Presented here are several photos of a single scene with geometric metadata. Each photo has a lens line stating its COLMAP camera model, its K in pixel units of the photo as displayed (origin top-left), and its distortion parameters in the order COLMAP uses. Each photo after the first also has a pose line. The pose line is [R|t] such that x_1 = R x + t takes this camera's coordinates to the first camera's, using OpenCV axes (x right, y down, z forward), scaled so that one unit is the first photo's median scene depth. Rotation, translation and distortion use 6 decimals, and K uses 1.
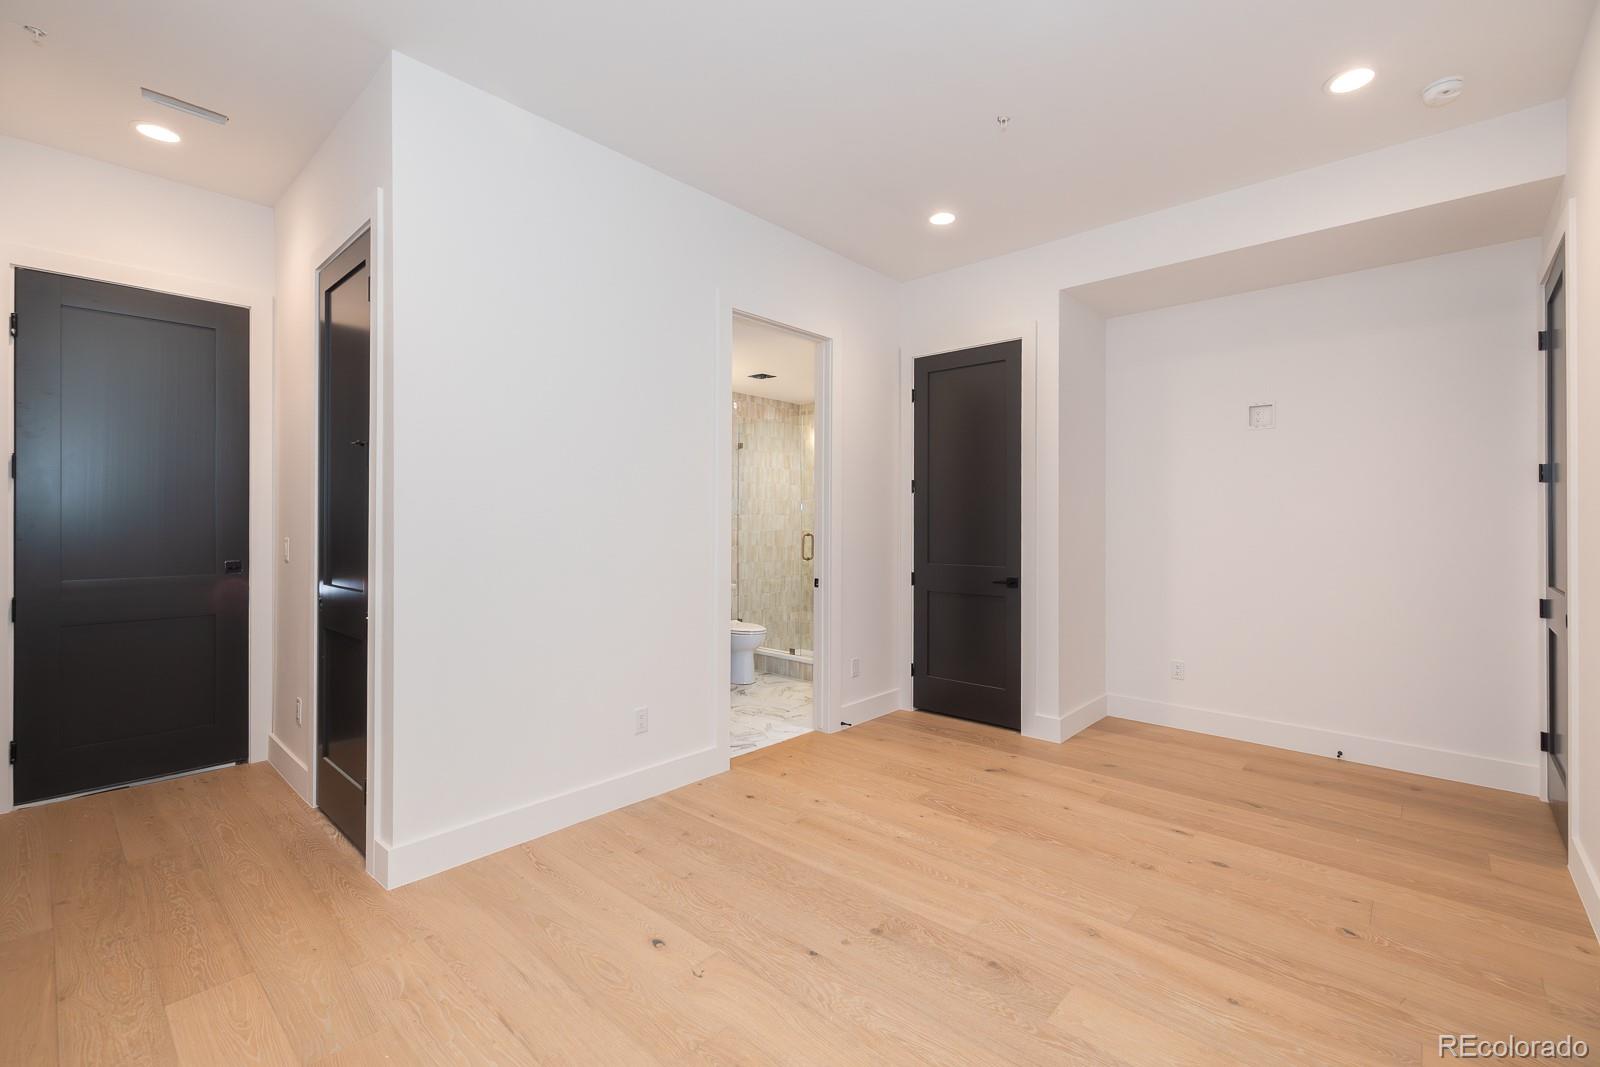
lens RADIAL K [[720.7, 0, 796.7], [0, 720.7, 522.1], [0, 0, 1]] dist [-0.003702, -0.001272]
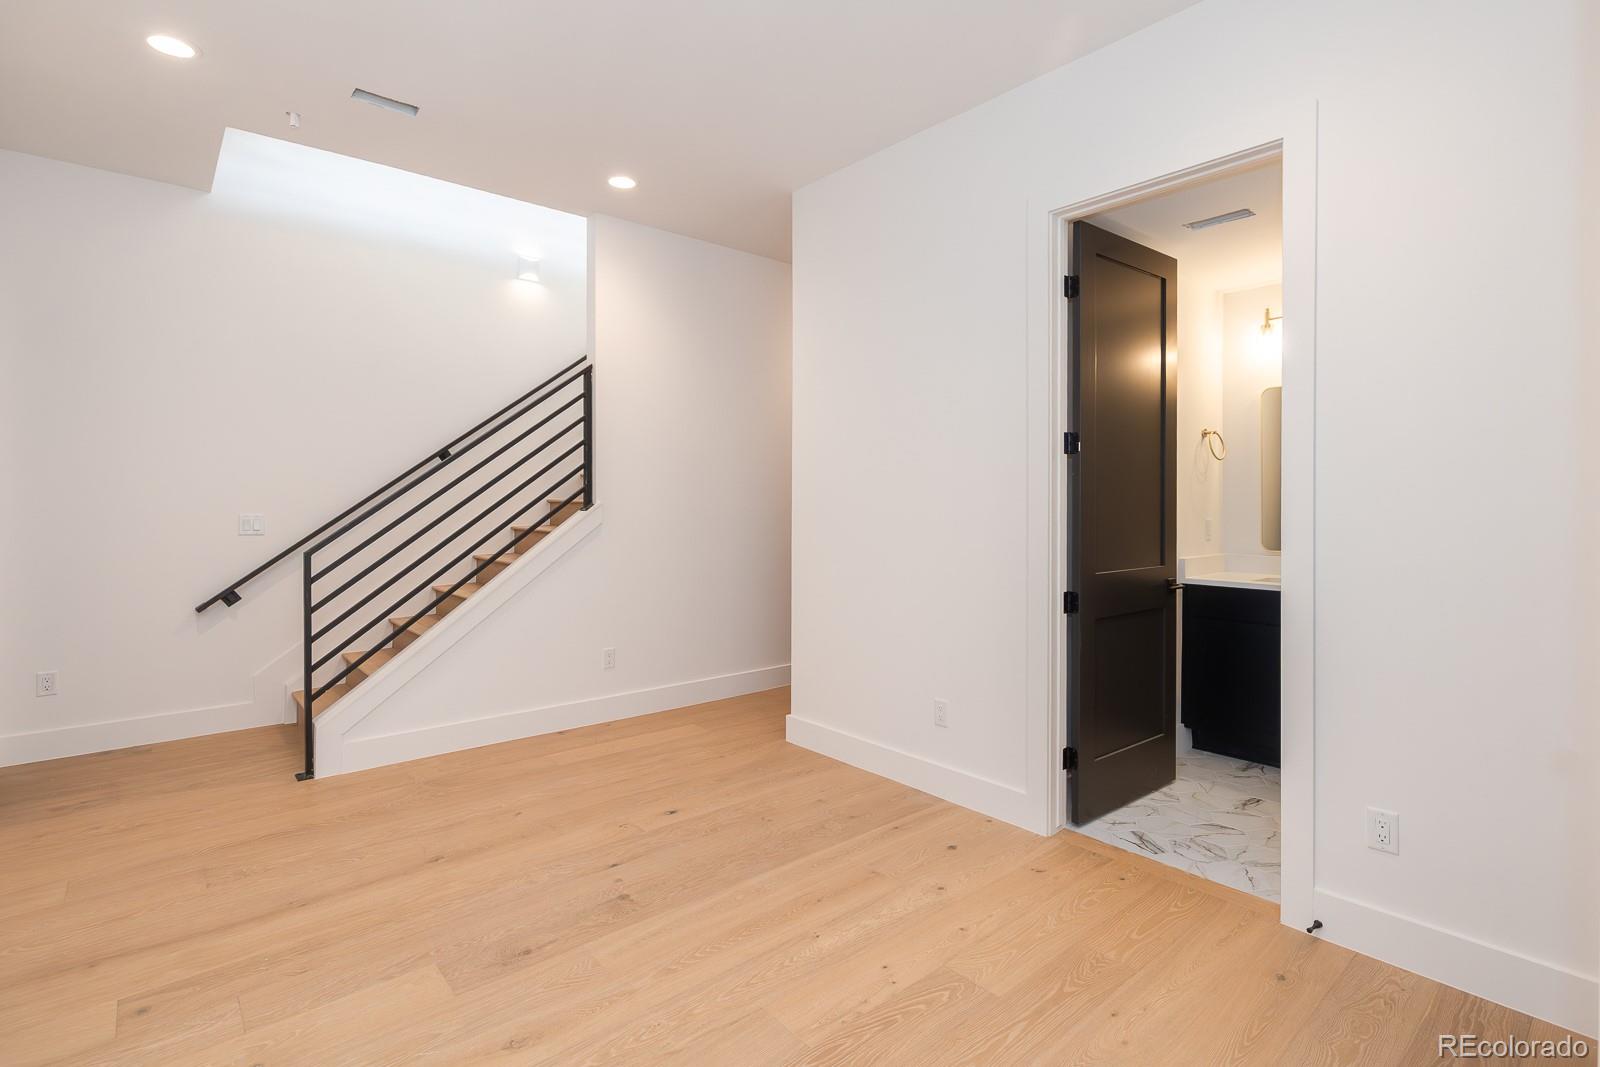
lens RADIAL K [[759.9, 0, 802.7], [0, 759.9, 523.3], [0, 0, 1]] dist [-0.003382, 0.001318]
pose [[-0.130359, 0.029032, -0.991042, 0.874732], [-0.002199, 0.999560, 0.029570, 0.001833], [0.991464, 0.006034, -0.130238, 1.069999]]
